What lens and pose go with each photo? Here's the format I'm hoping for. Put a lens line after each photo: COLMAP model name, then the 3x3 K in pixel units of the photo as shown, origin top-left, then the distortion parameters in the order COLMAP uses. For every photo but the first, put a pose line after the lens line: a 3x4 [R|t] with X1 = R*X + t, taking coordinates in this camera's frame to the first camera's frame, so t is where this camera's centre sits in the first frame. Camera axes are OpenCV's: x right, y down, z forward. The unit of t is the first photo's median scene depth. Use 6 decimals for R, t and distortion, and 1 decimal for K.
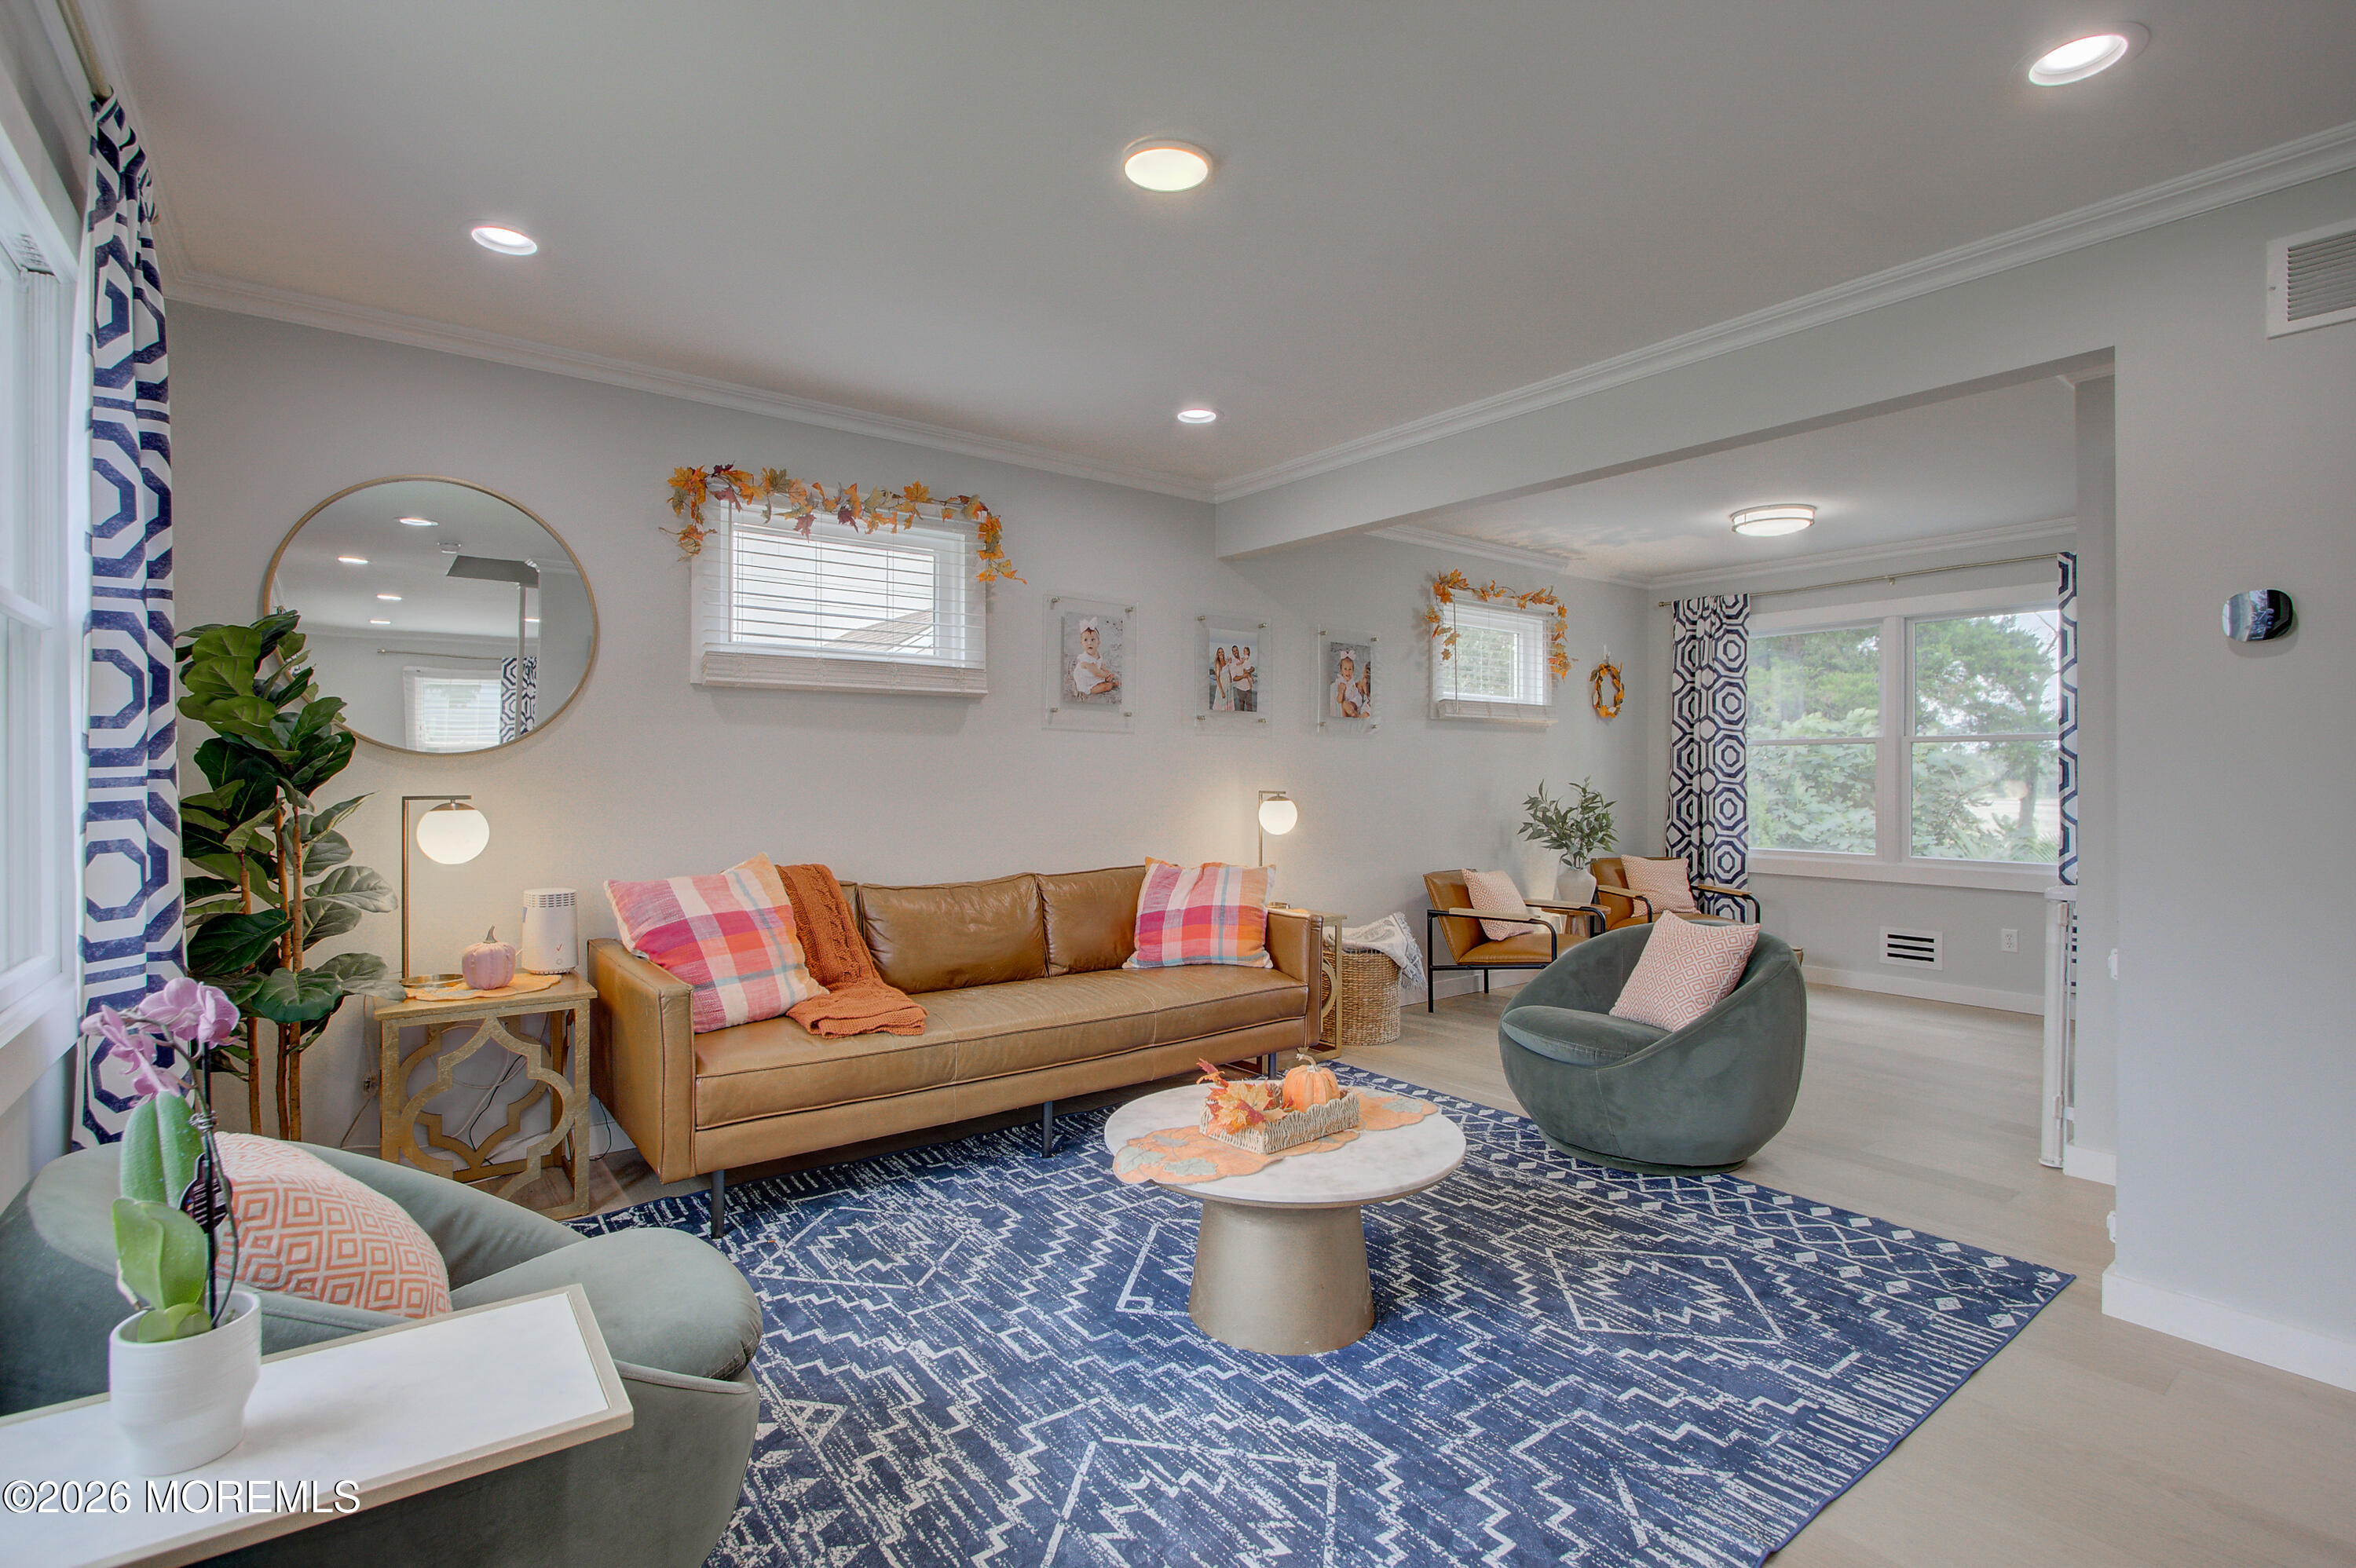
lens RADIAL K [[1103.0, 0, 1191.1], [0, 1103.0, 787.1], [0, 0, 1]] dist [-0.015206, 0.003278]
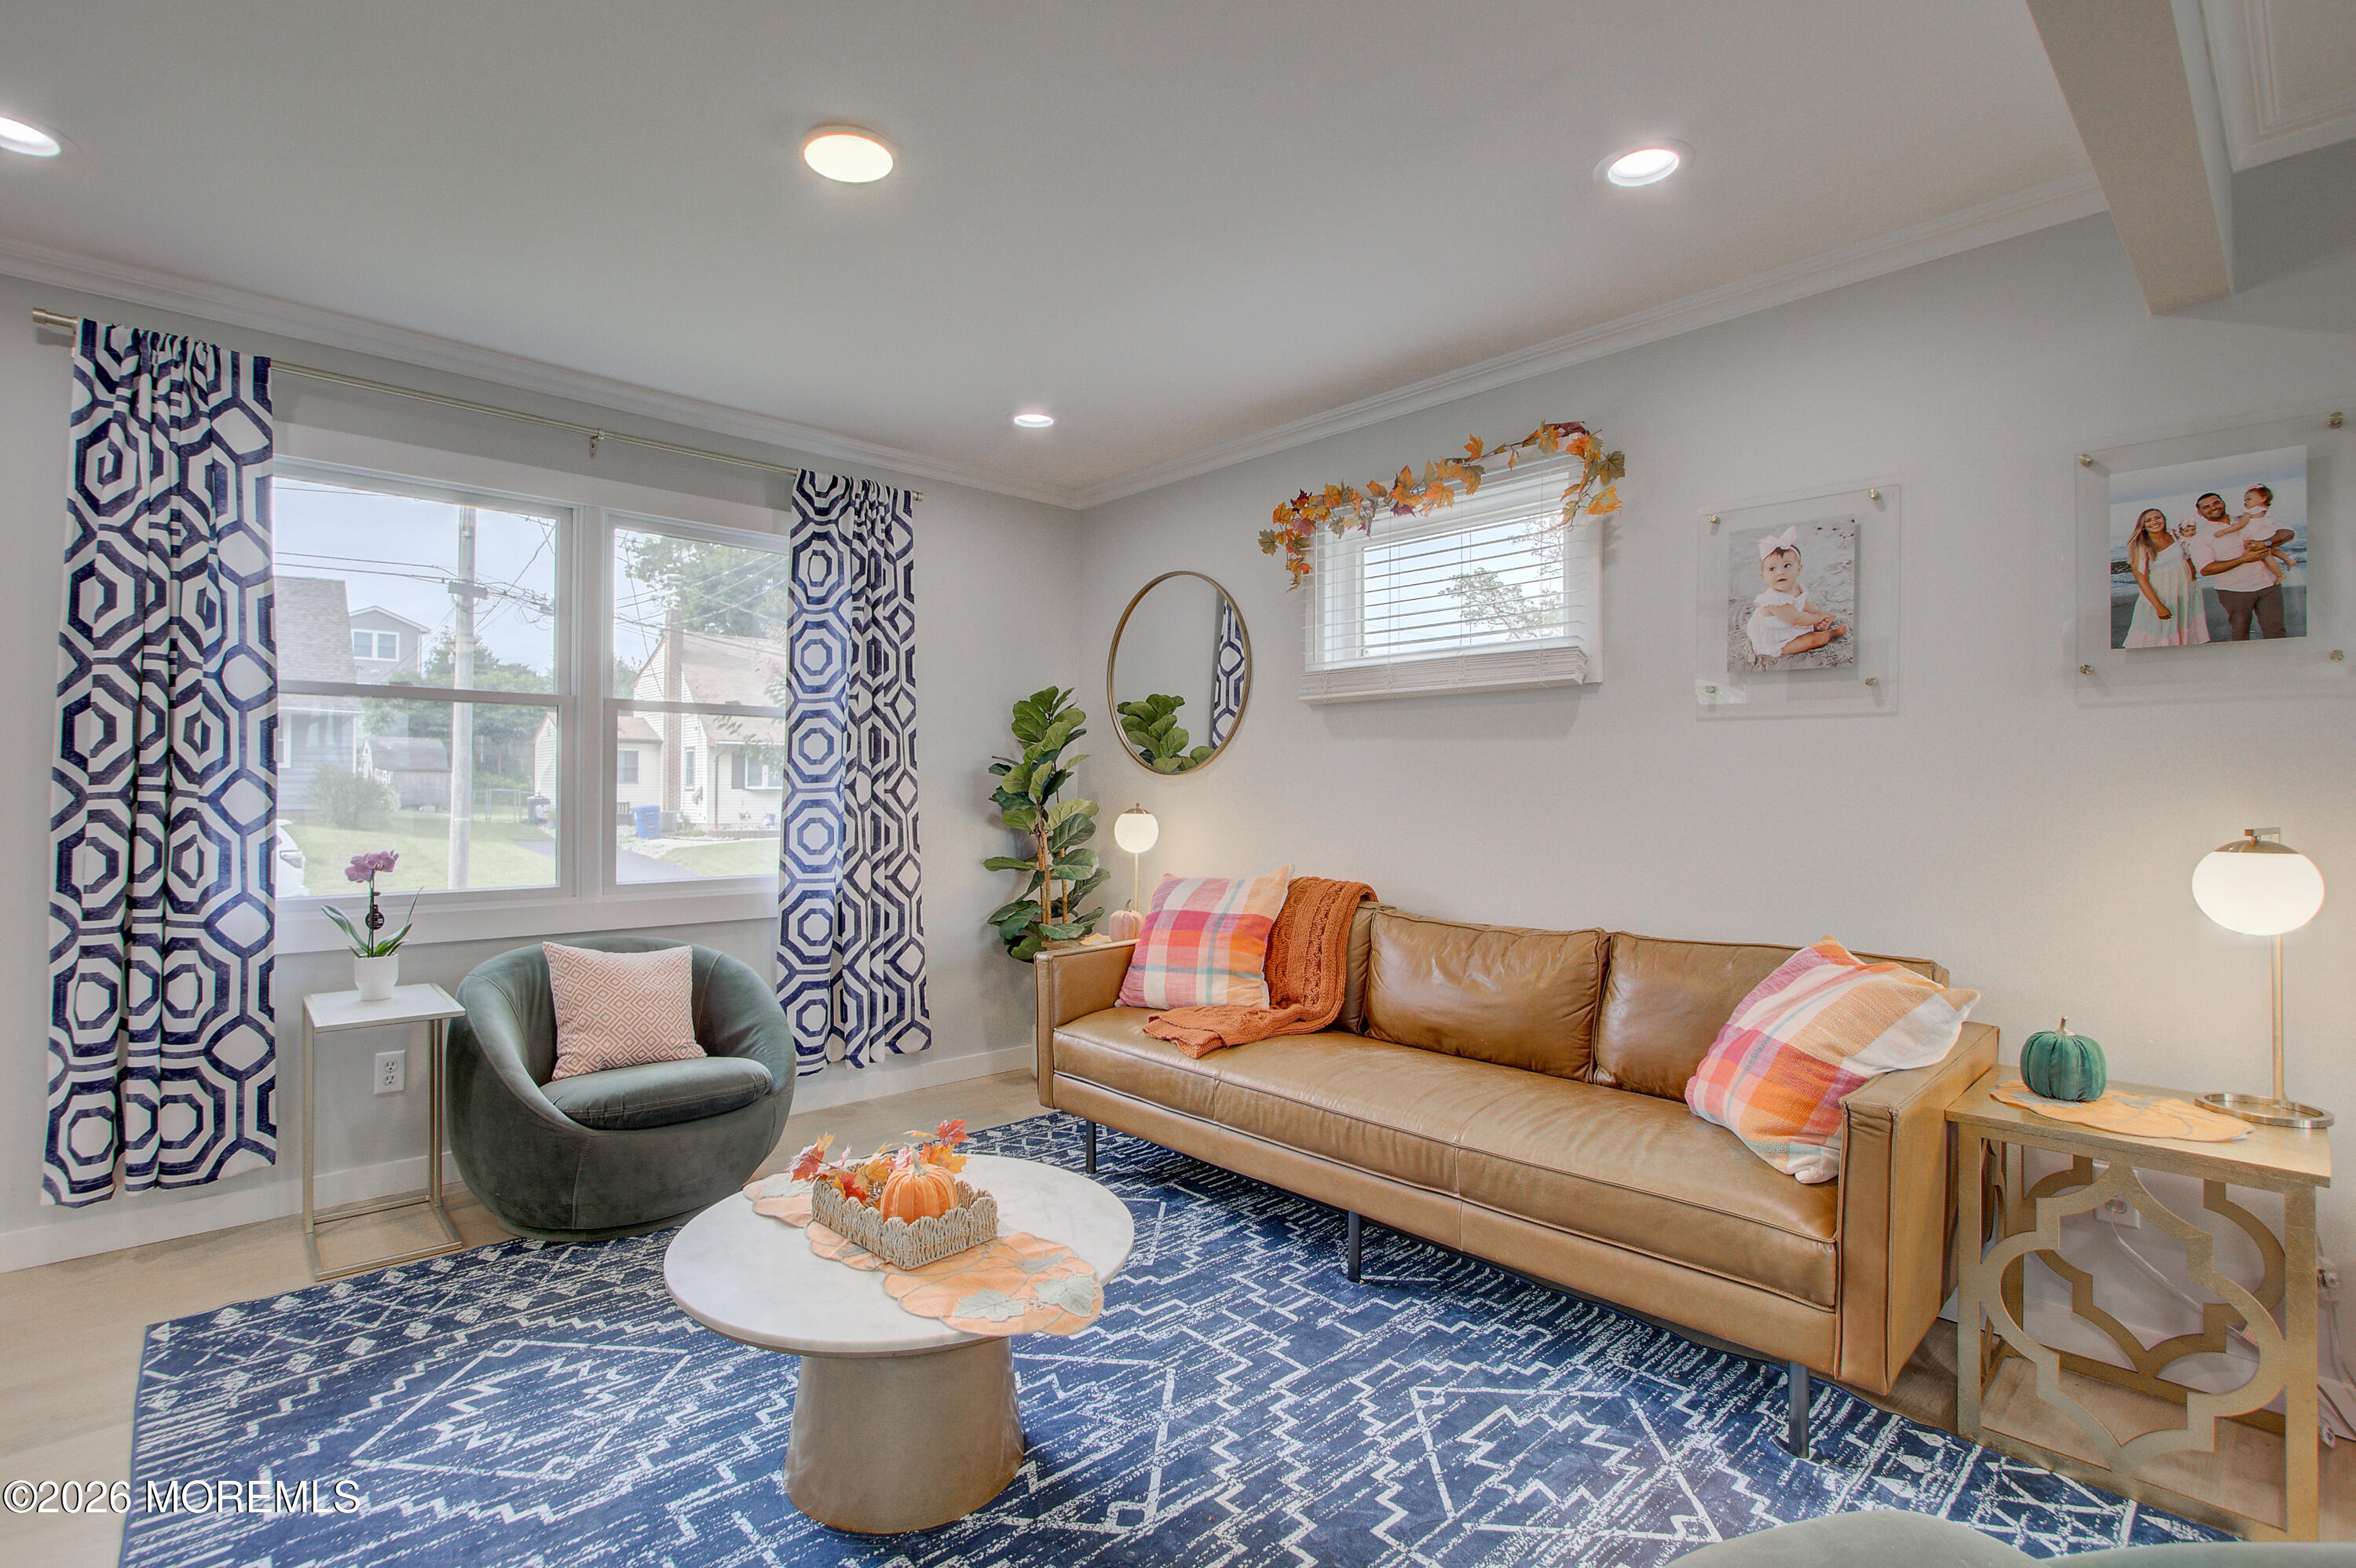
lens RADIAL K [[1103.0, 0, 1145.2], [0, 1103.0, 789.4], [0, 0, 1]] dist [-0.015206, 0.003278]
pose [[0.065852, -0.002593, -0.997826, 0.660266], [-0.015956, 0.999866, -0.003652, -0.004560], [0.997702, 0.016162, 0.065801, 0.830302]]
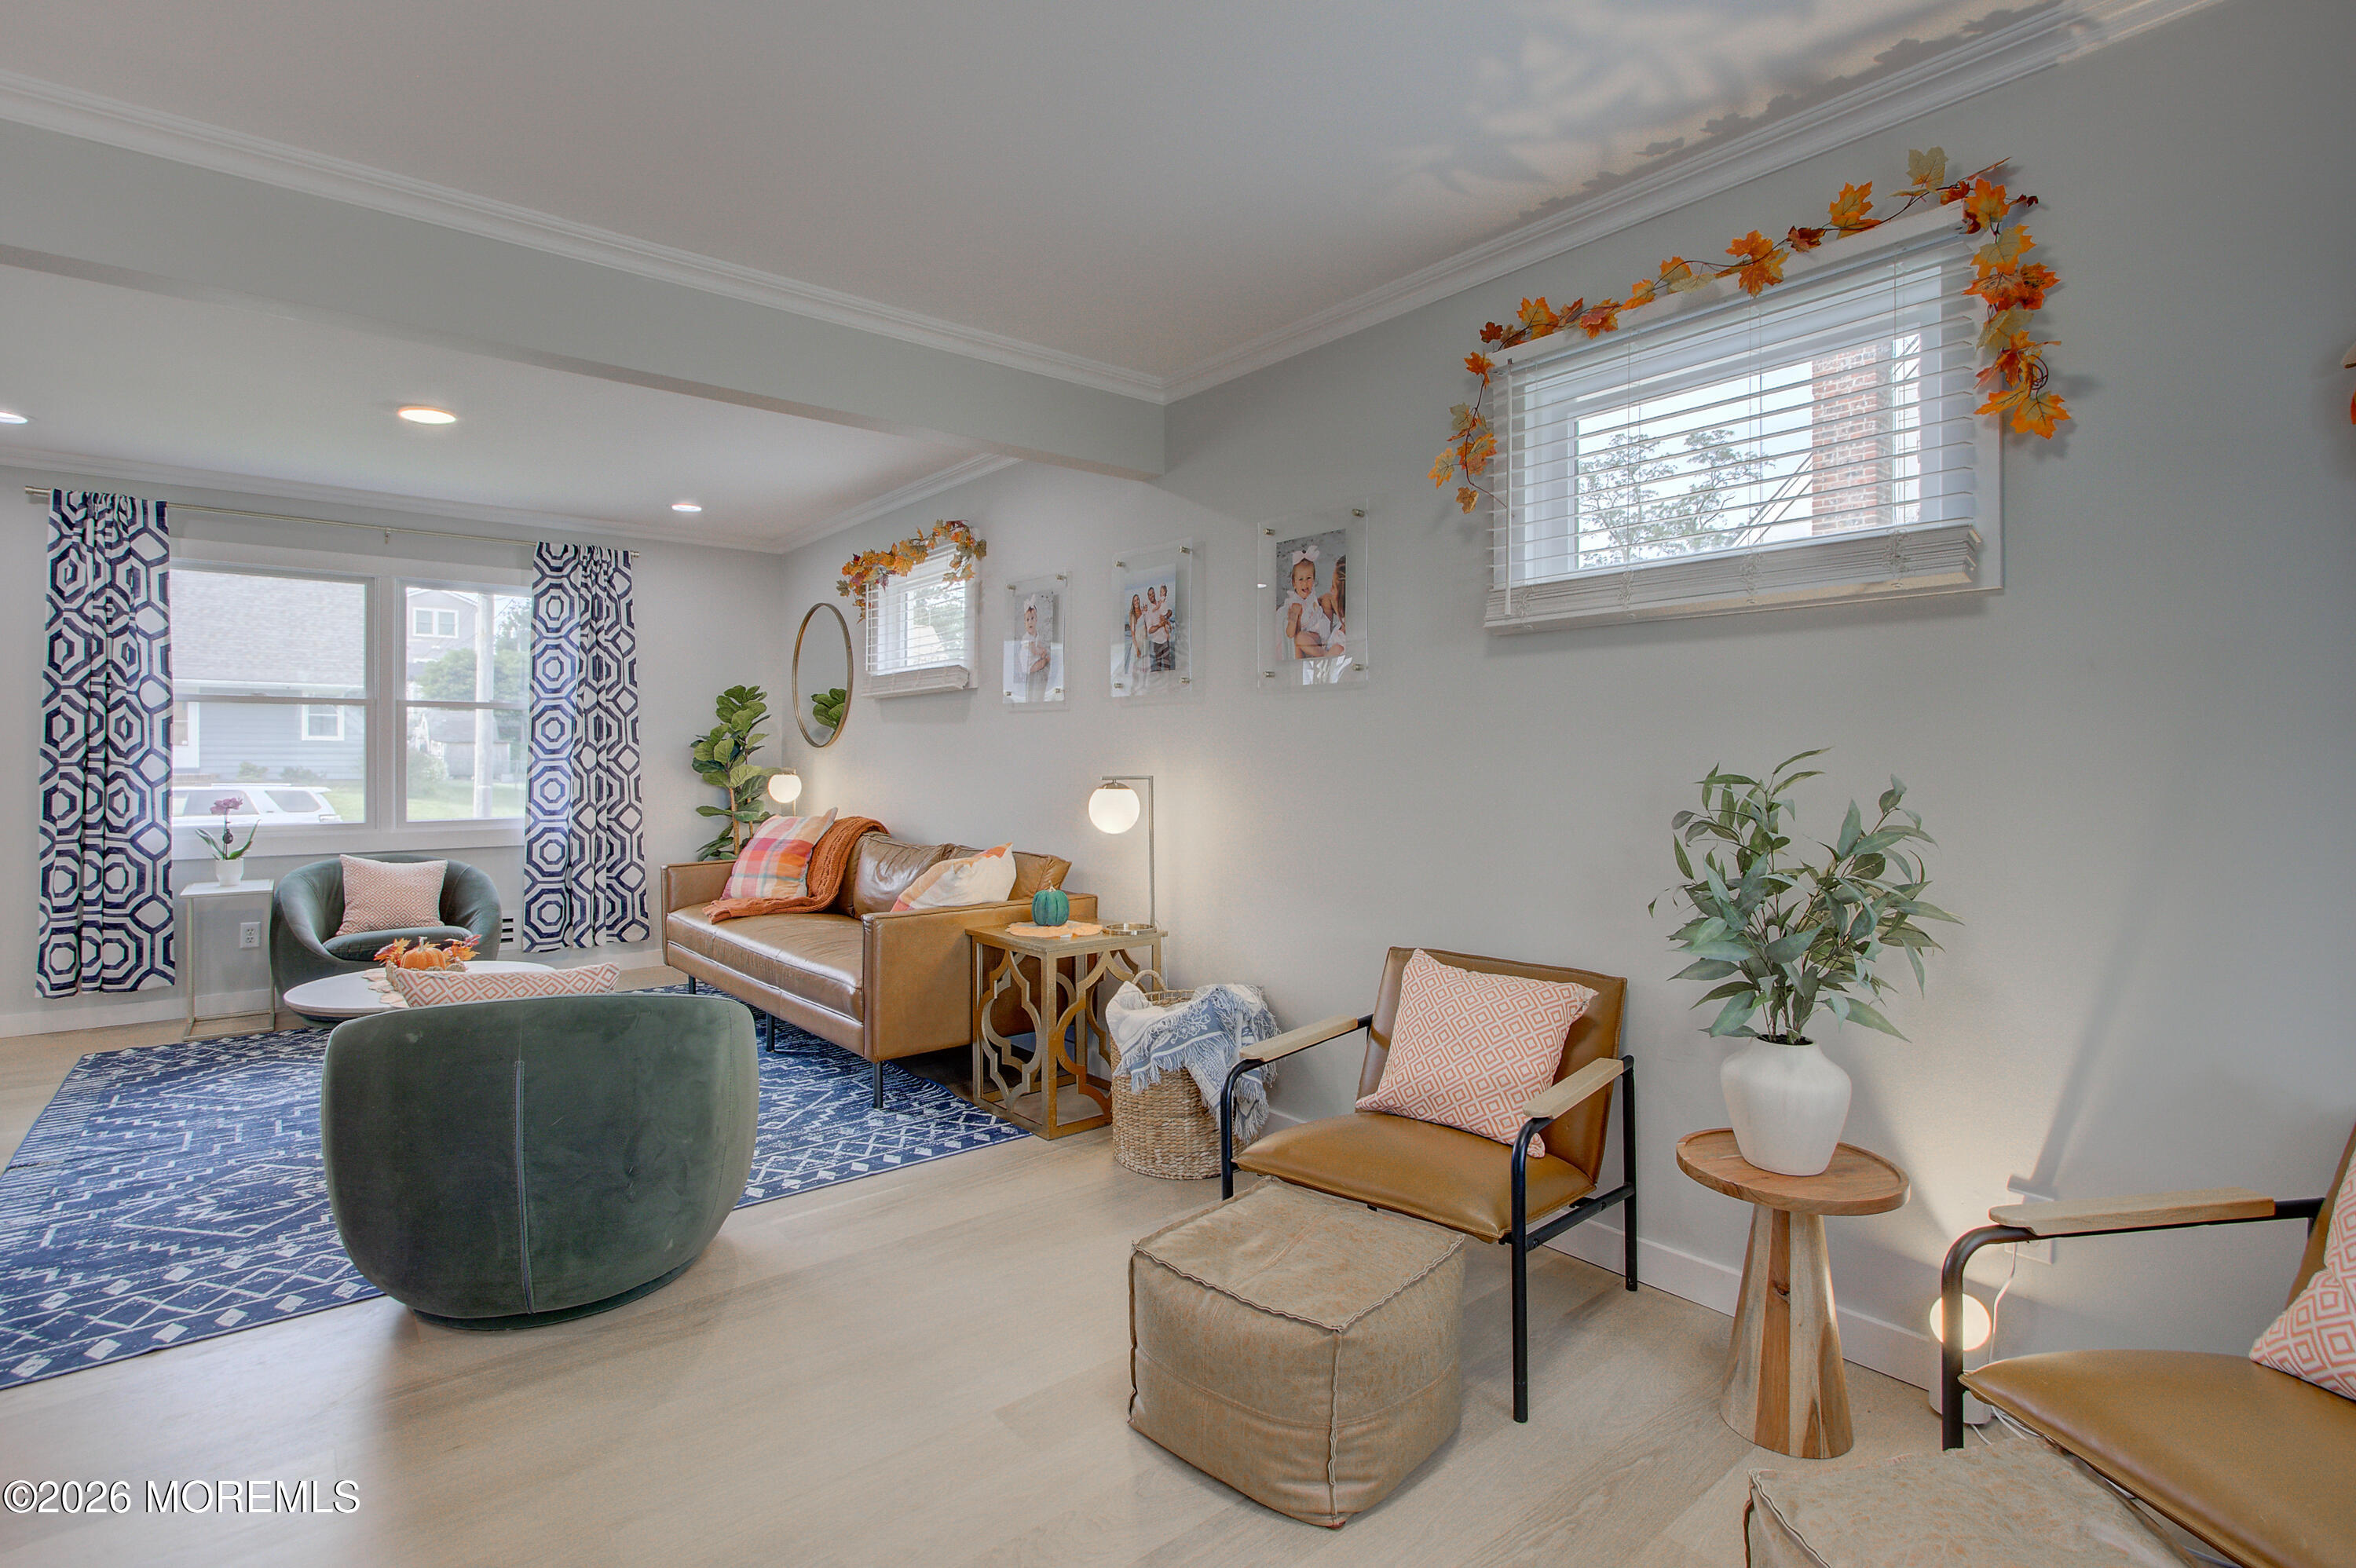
lens RADIAL K [[1103.0, 0, 1122.4], [0, 1103.0, 764.9], [0, 0, 1]] dist [-0.015206, 0.003278]
pose [[0.005466, 0.003953, -0.999977, 1.214581], [-0.011275, 0.999929, 0.003891, -0.010562], [0.999921, 0.011253, 0.005510, 1.462890]]
